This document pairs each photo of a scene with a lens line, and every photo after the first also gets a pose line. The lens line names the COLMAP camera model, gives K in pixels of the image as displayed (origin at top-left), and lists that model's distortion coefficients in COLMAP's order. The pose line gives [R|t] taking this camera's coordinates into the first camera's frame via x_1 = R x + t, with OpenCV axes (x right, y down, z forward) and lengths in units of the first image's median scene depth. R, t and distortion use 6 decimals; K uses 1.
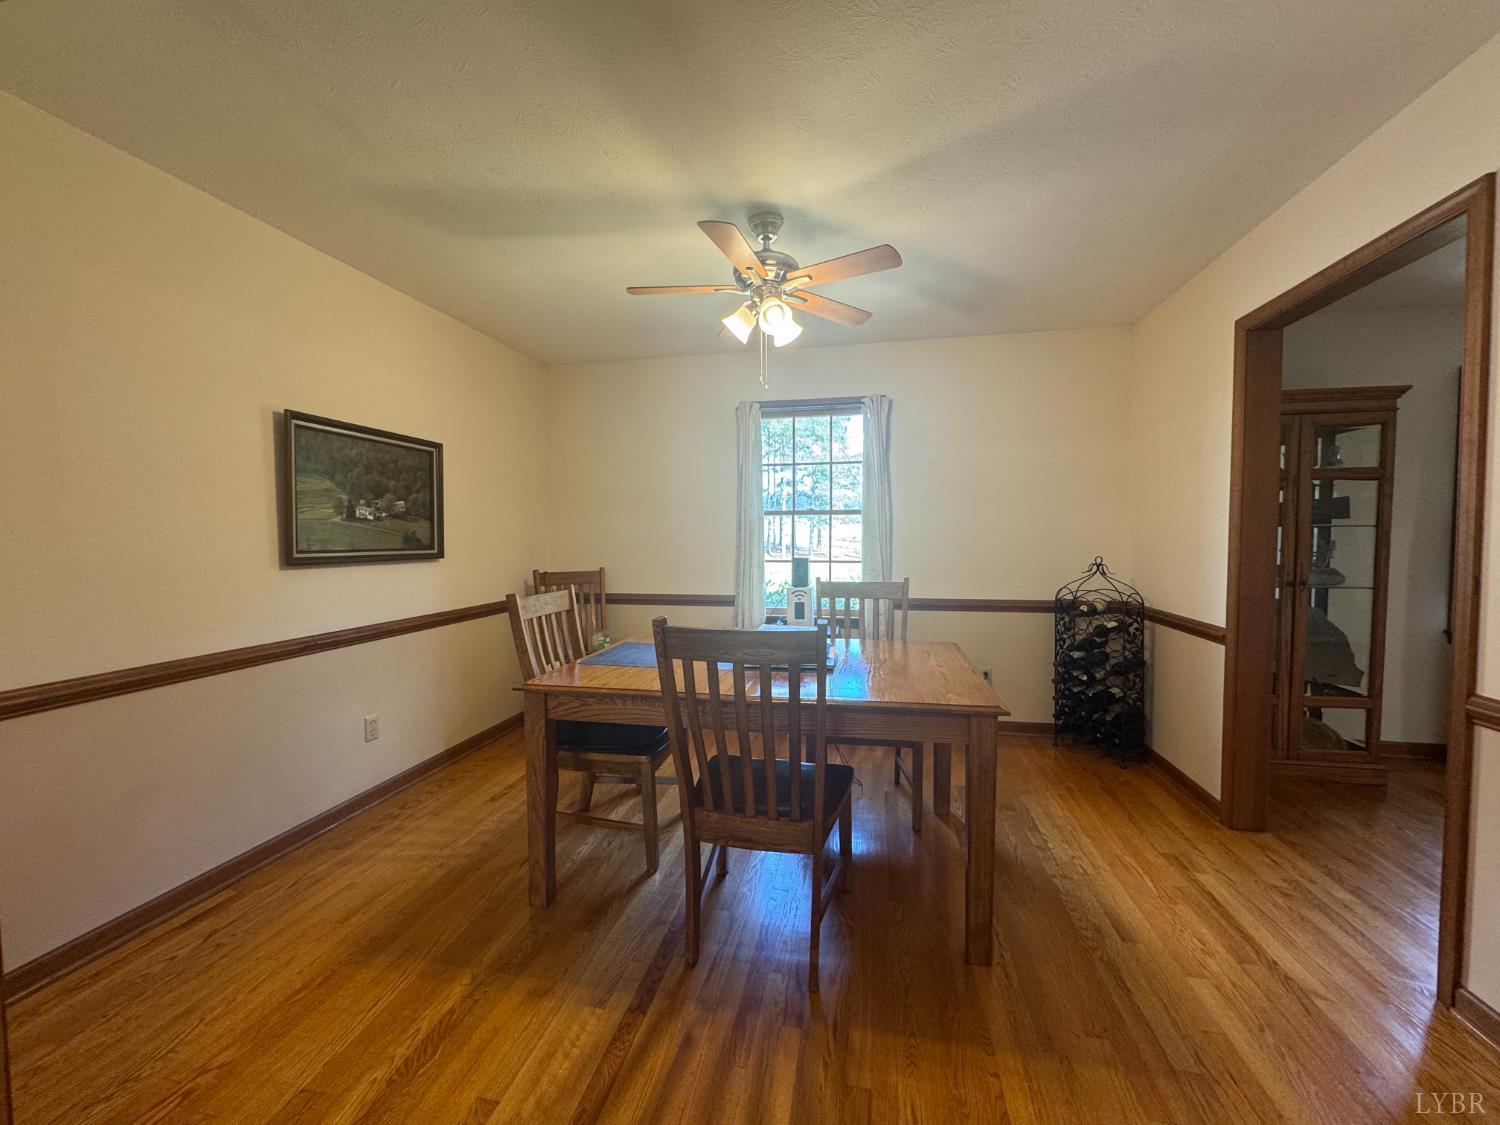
lens RADIAL K [[595.9, 0, 746.9], [0, 595.9, 560.2], [0, 0, 1]] dist [-0.000905, -0.000486]
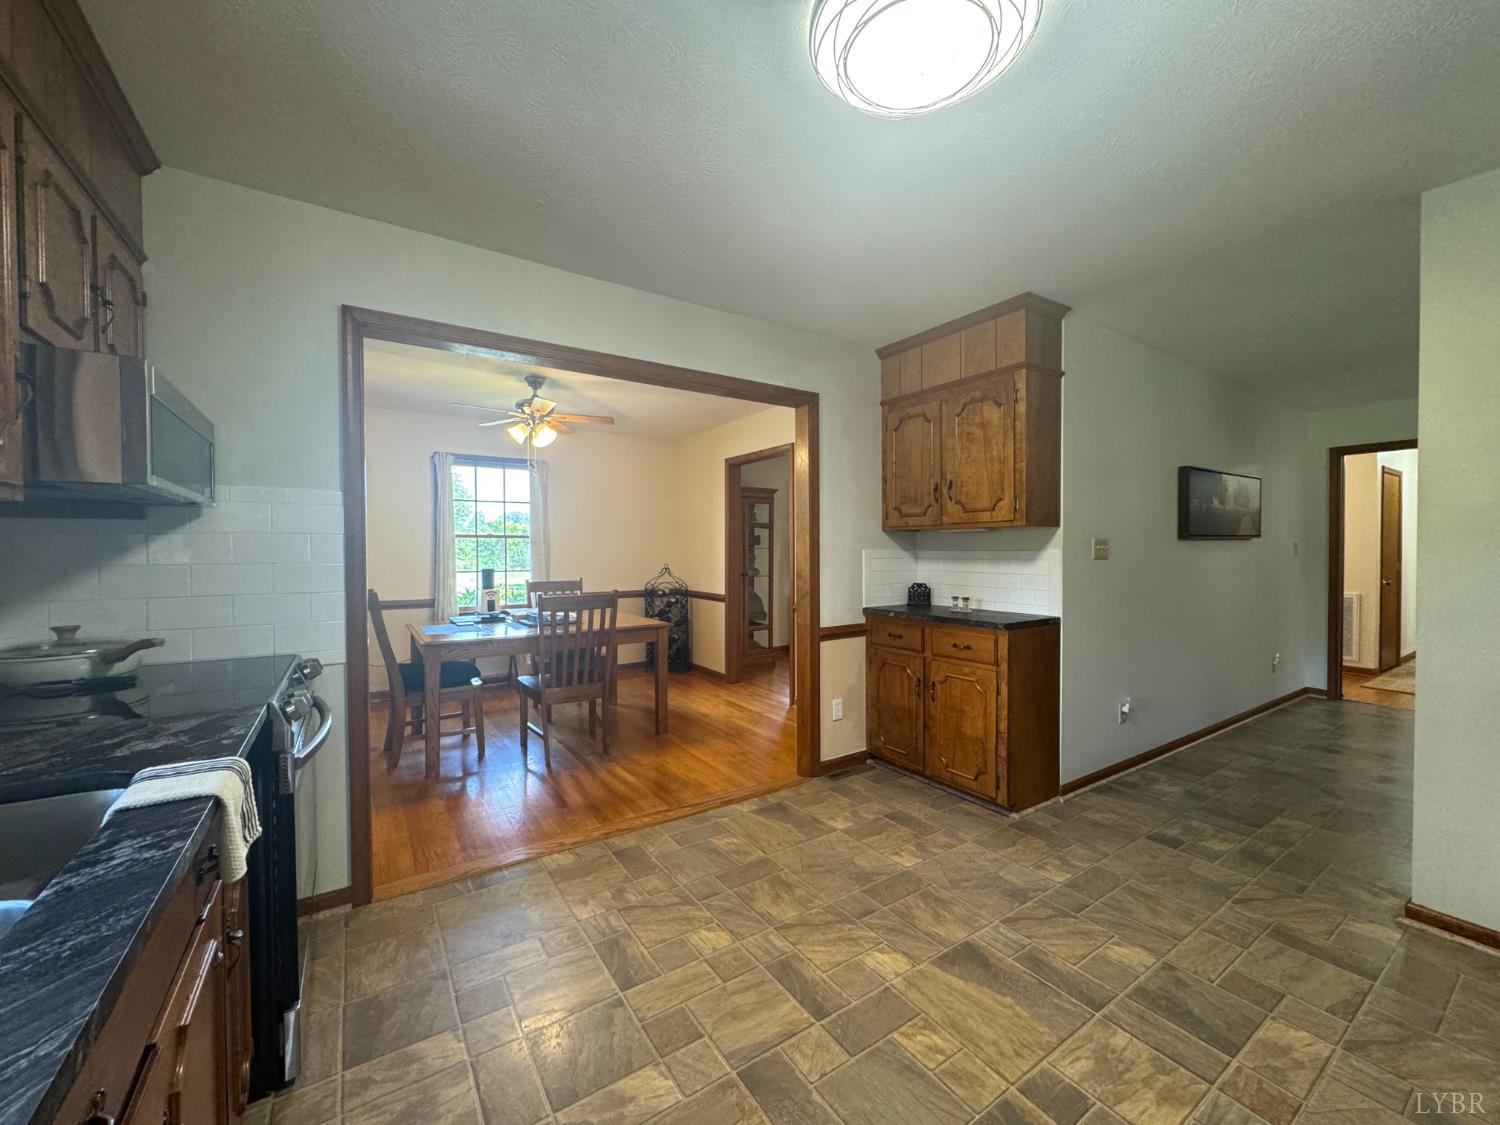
lens RADIAL K [[595.9, 0, 750.3], [0, 595.9, 559.0], [0, 0, 1]] dist [-0.000905, -0.000486]
pose [[0.702807, -0.009001, 0.711324, -0.592280], [0.026392, 0.999561, -0.013427, 0.010153], [-0.710891, 0.028210, 0.702736, -0.530778]]
